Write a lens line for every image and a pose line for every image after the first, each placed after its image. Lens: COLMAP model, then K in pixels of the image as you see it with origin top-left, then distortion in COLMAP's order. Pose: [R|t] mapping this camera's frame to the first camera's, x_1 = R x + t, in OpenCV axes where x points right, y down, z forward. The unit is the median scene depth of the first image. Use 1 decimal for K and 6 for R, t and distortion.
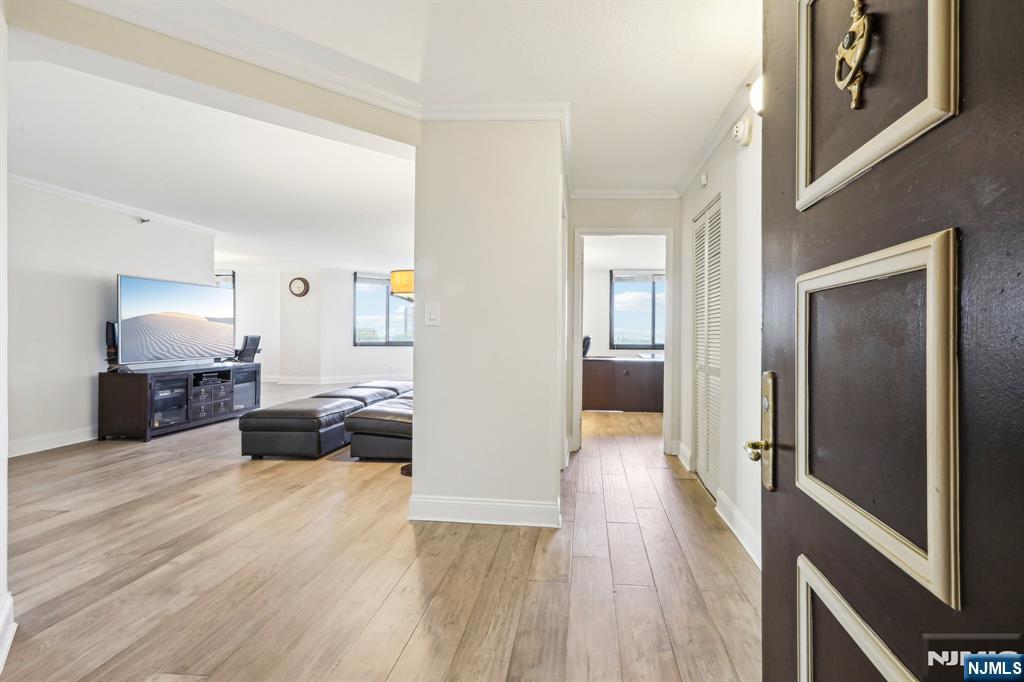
lens RADIAL K [[472.2, 0, 552.4], [0, 472.2, 333.6], [0, 0, 1]] dist [0.000462, 0.002512]
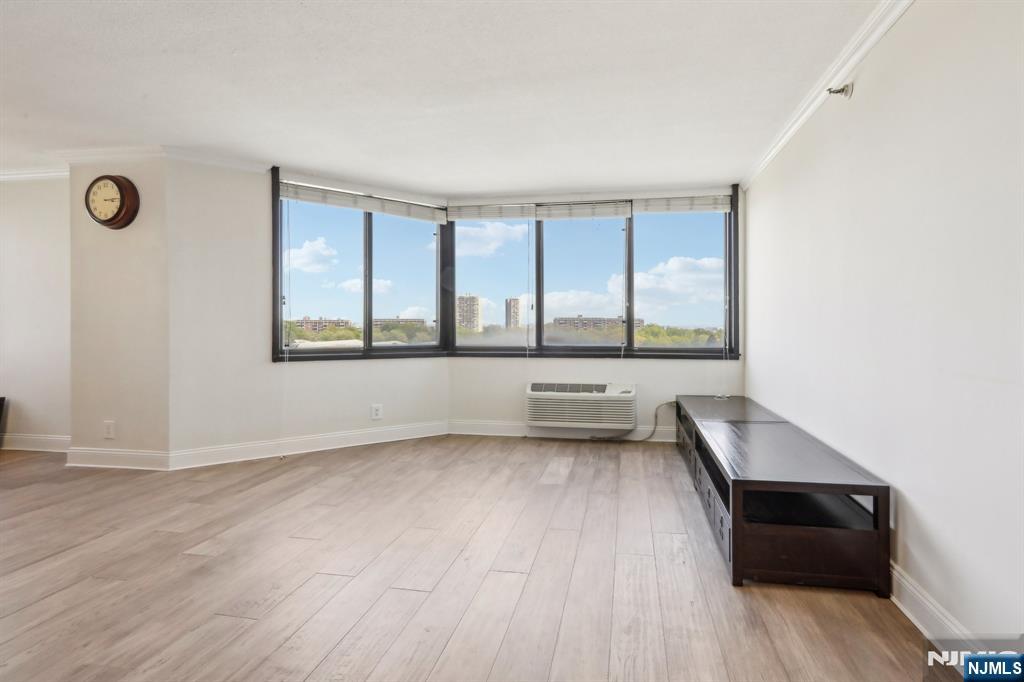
lens RADIAL K [[472.2, 0, 541.0], [0, 472.2, 332.8], [0, 0, 1]] dist [0.000462, 0.002512]
pose [[0.992567, -0.005390, -0.121578, -0.326601], [0.006765, 0.999918, 0.010897, 0.001231], [0.121510, -0.011638, 0.992522, 1.325290]]
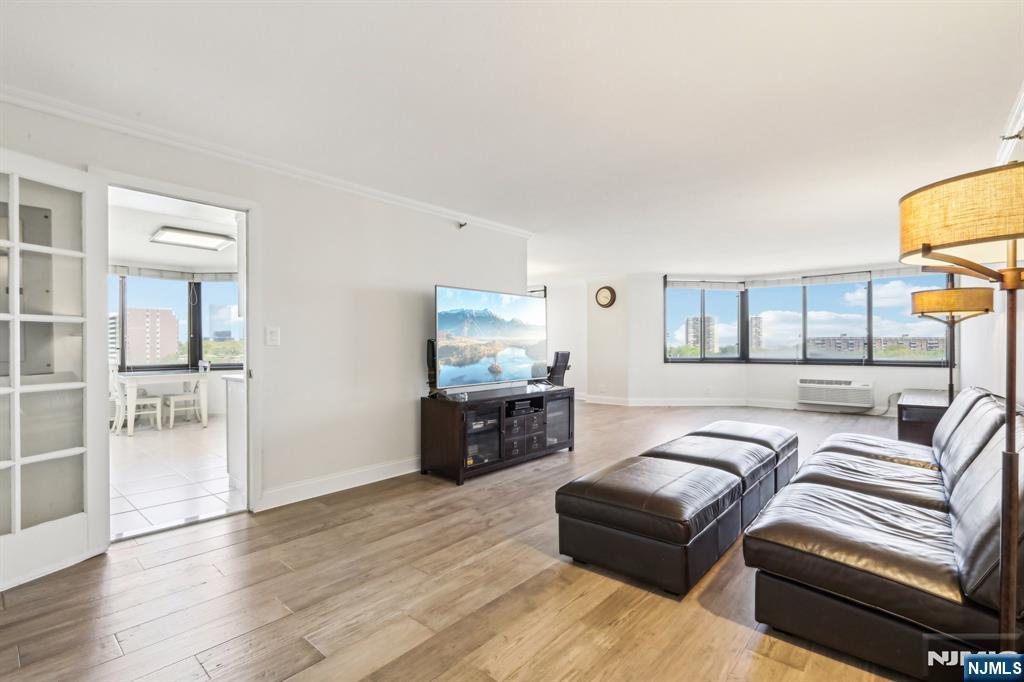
lens RADIAL K [[472.2, 0, 513.2], [0, 472.2, 343.0], [0, 0, 1]] dist [0.000462, 0.002512]
pose [[0.789041, -0.009834, -0.614261, -0.236857], [0.006825, 0.999950, -0.007241, -0.010015], [0.614302, 0.001521, 0.789069, 0.348550]]
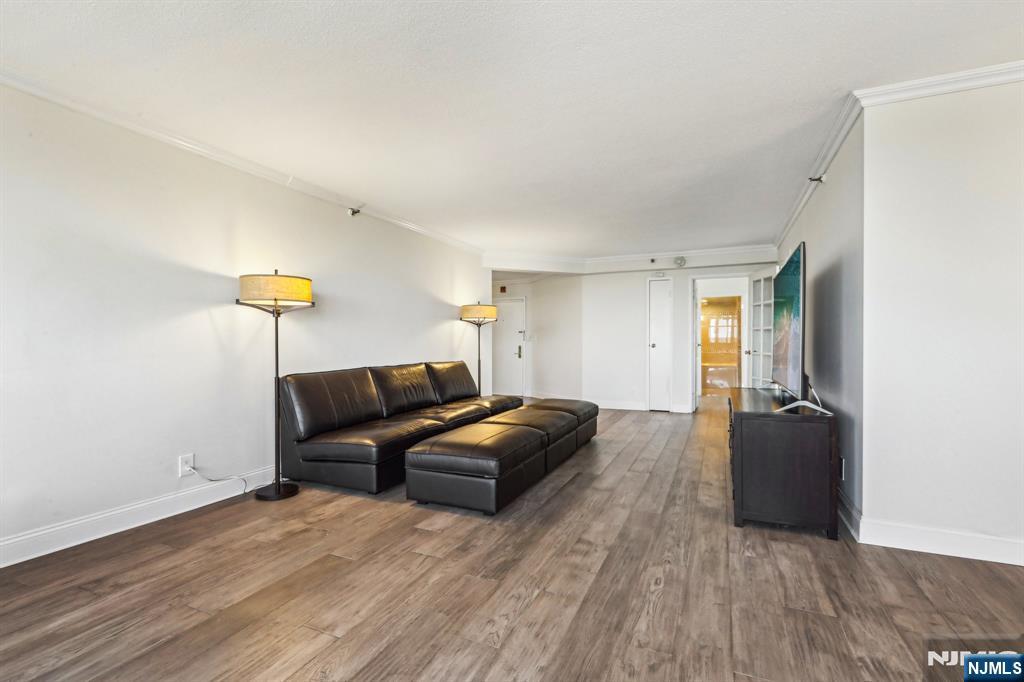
lens RADIAL K [[472.2, 0, 507.7], [0, 472.2, 350.8], [0, 0, 1]] dist [0.000462, 0.002512]
pose [[-0.932867, -0.015009, 0.359909, -0.696881], [-0.006751, 0.999685, 0.024192, -0.004665], [-0.360159, 0.020138, -0.932674, 1.812655]]
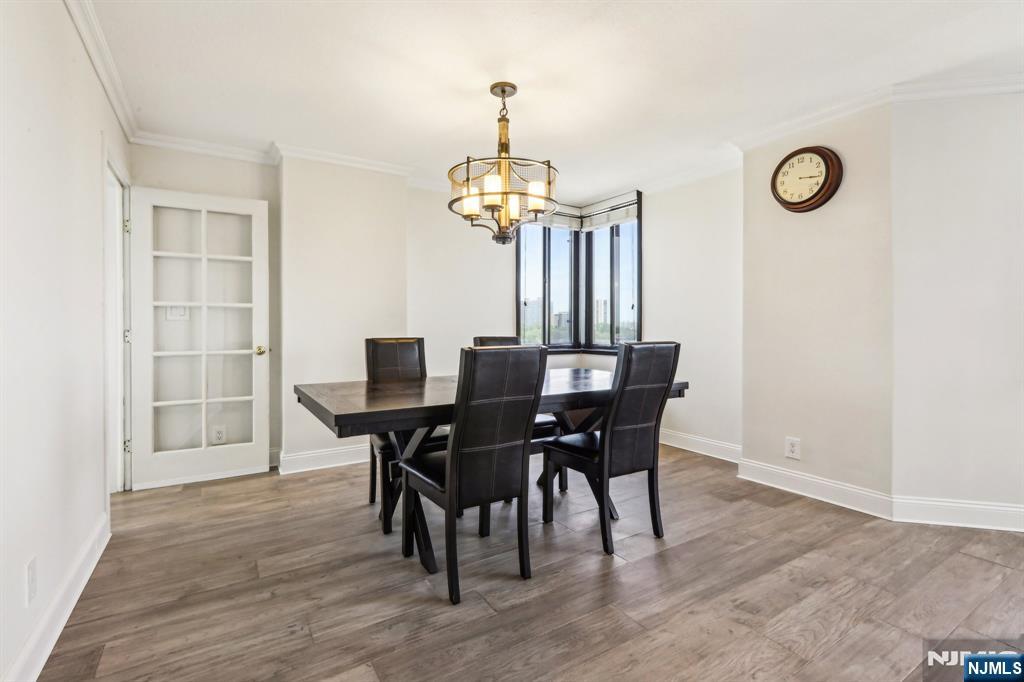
lens RADIAL K [[472.2, 0, 511.6], [0, 472.2, 329.2], [0, 0, 1]] dist [0.000462, 0.002512]
pose [[0.579477, -0.001210, -0.814987, -0.773936], [0.003392, 0.999994, 0.000927, -0.004229], [0.814981, -0.003302, 0.579478, 1.306258]]
